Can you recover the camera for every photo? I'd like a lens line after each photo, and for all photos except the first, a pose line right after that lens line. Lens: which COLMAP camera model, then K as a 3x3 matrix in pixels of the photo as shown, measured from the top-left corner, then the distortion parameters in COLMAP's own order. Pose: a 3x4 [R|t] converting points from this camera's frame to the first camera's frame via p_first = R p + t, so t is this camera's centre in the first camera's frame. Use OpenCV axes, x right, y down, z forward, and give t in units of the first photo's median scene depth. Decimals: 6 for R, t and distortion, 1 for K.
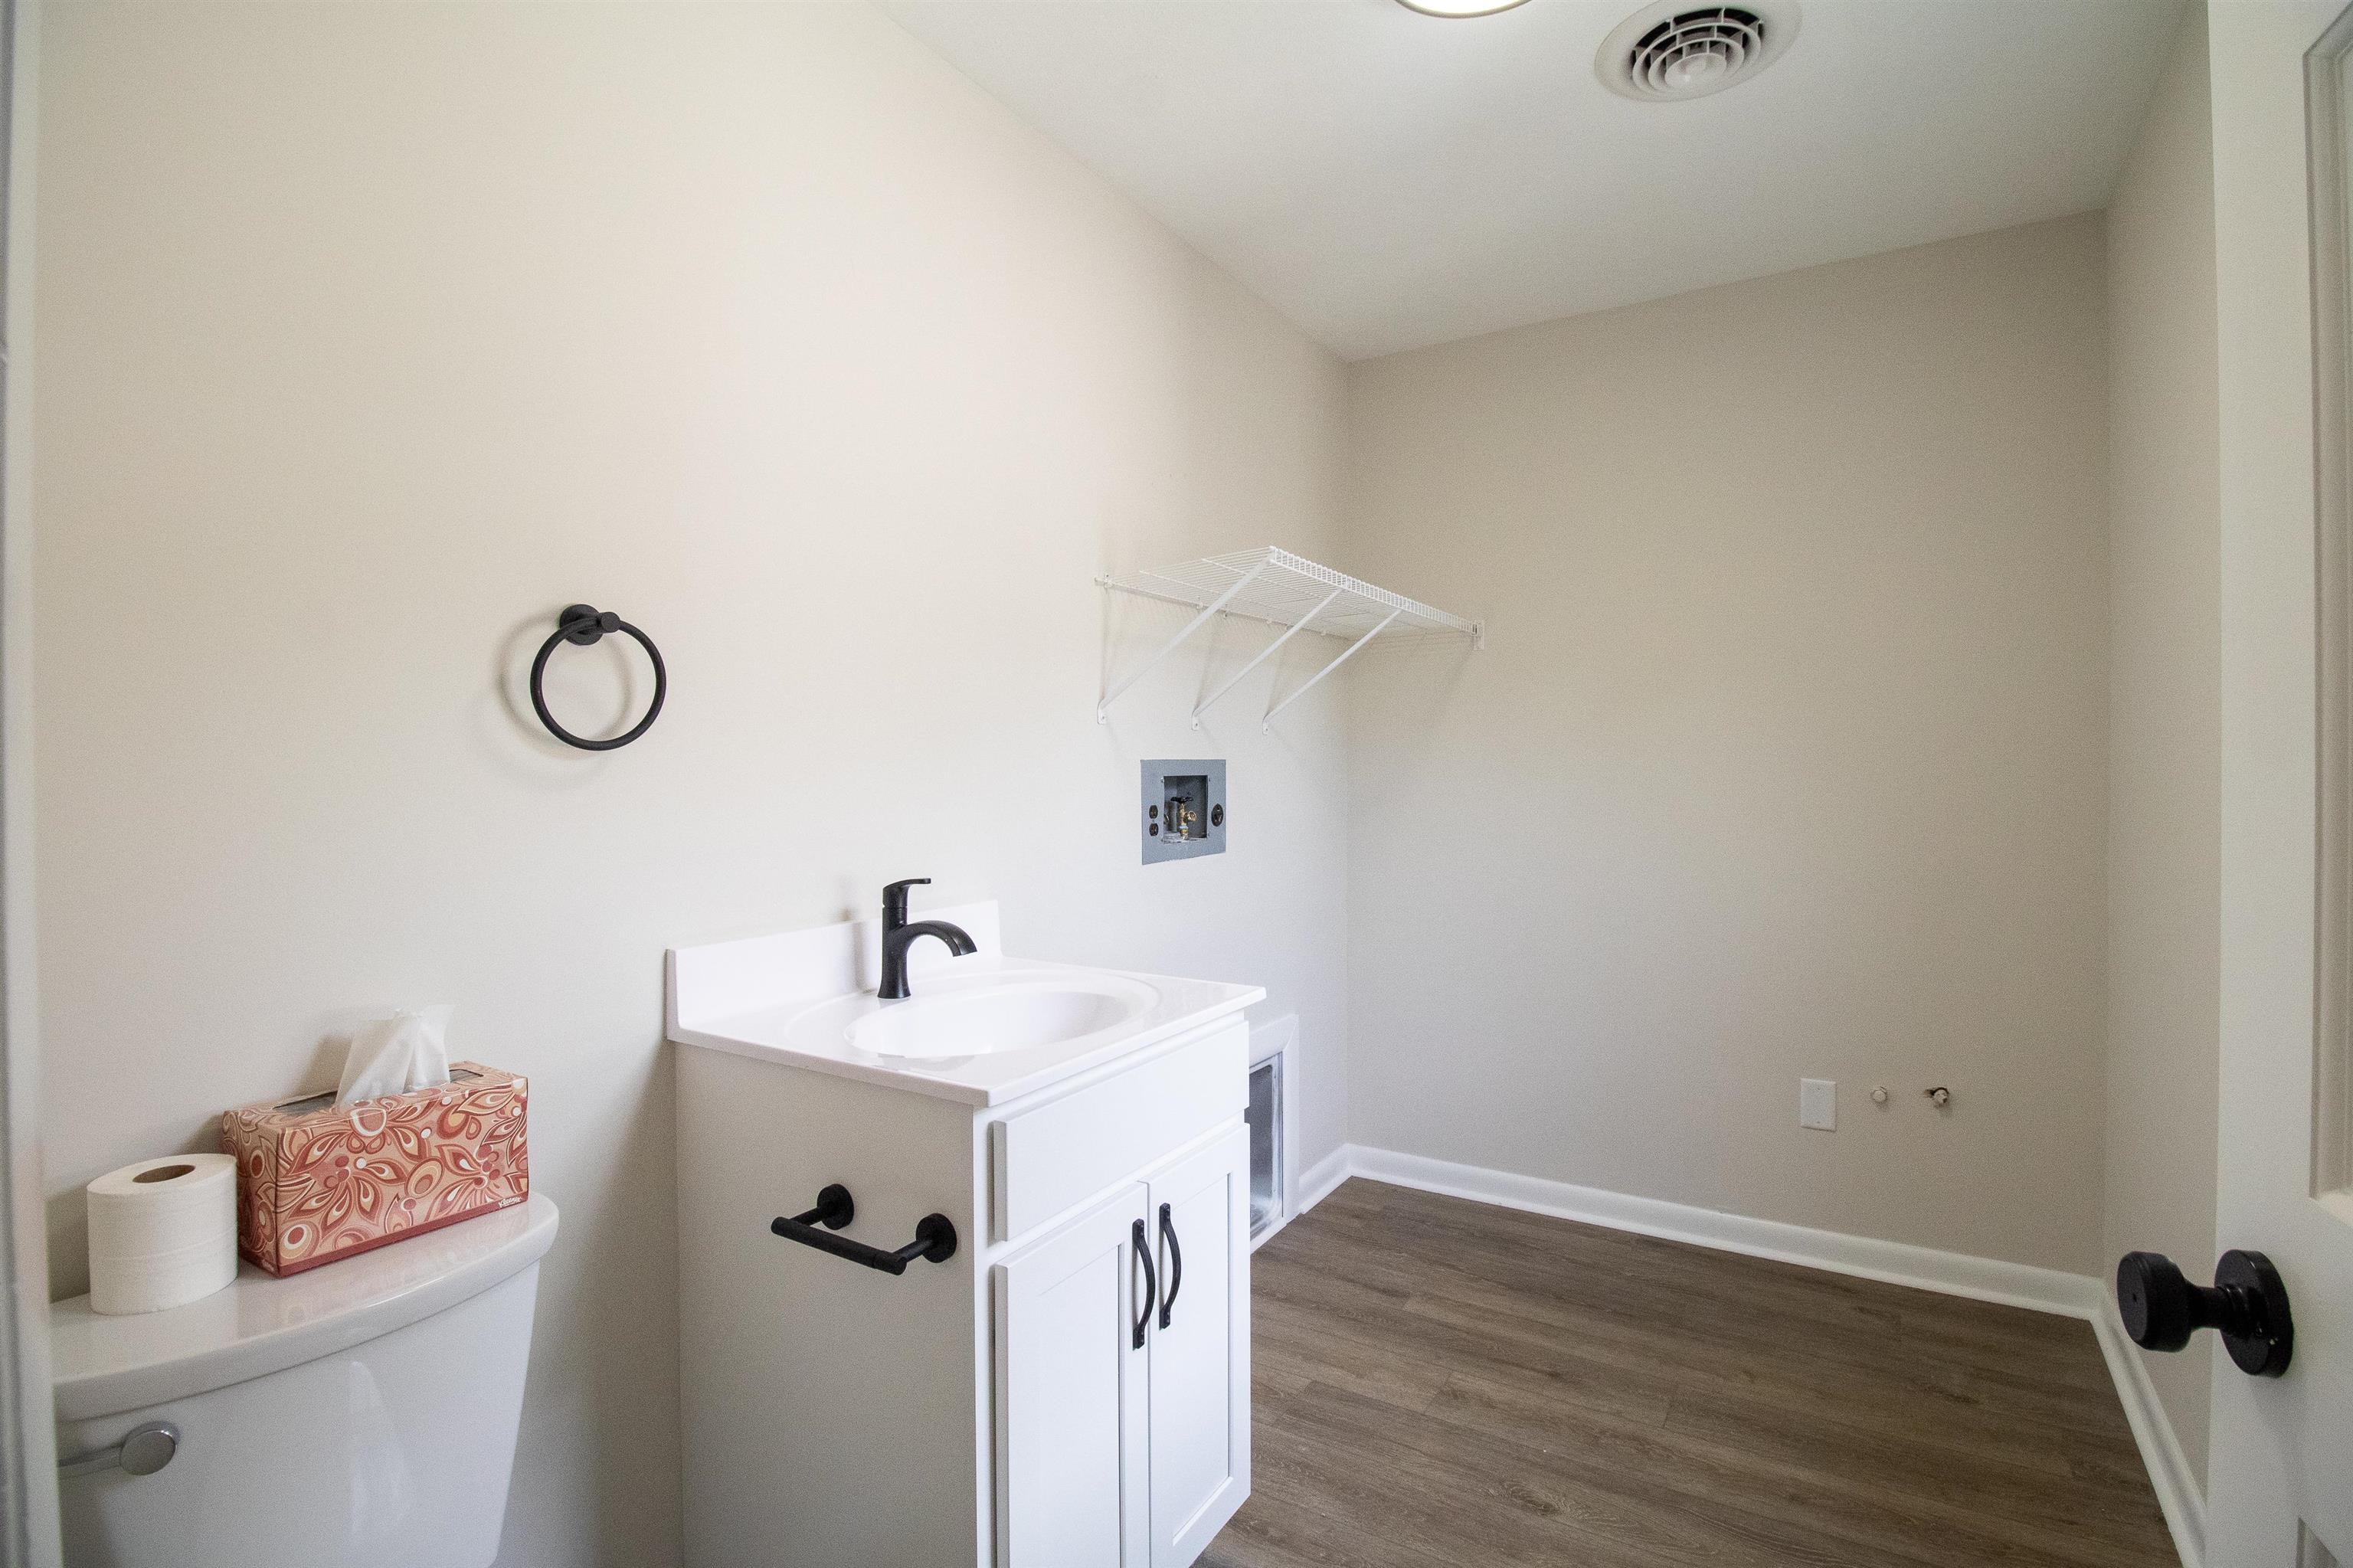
lens RADIAL K [[1117.1, 0, 1174.2], [0, 1117.1, 776.8], [0, 0, 1]] dist [-0.012645, -0.001116]
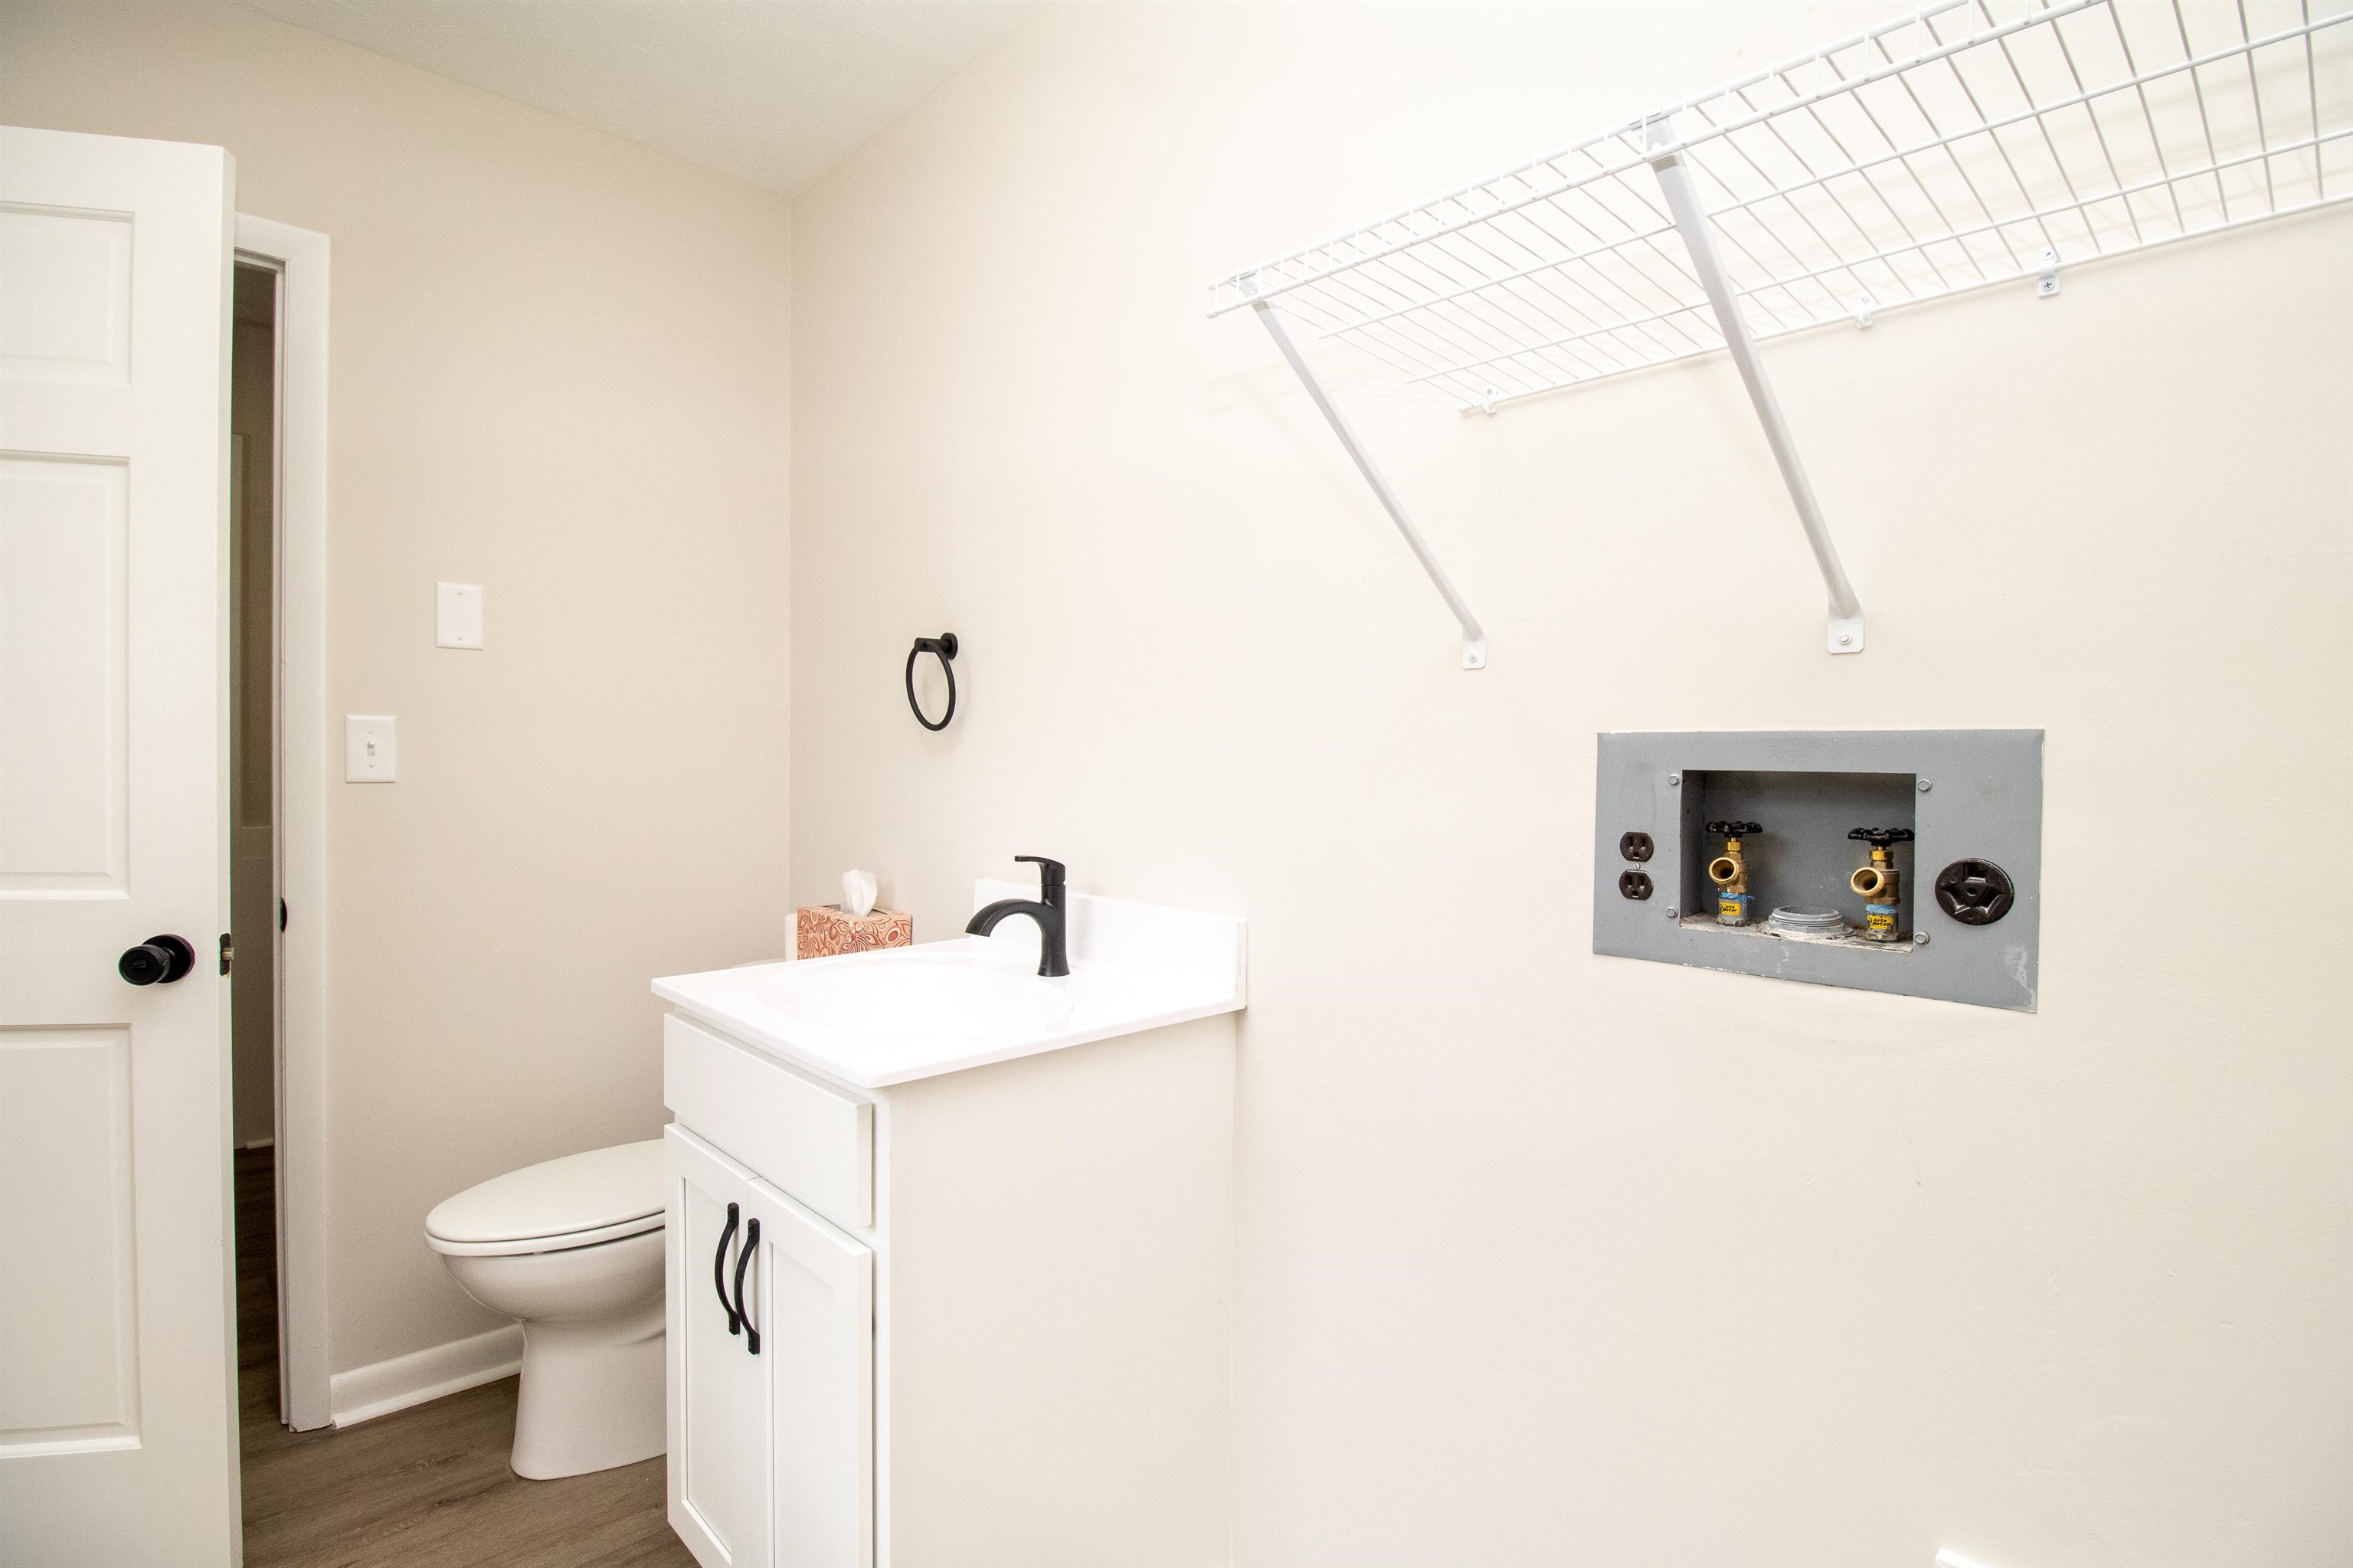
lens RADIAL K [[1117.1, 0, 1174.2], [0, 1117.1, 776.8], [0, 0, 1]] dist [-0.012645, -0.001116]
pose [[-0.252085, 0.022290, -0.967448, 0.464915], [-0.016539, 0.999489, 0.027338, -0.006412], [0.967564, 0.022892, -0.251587, 0.923268]]
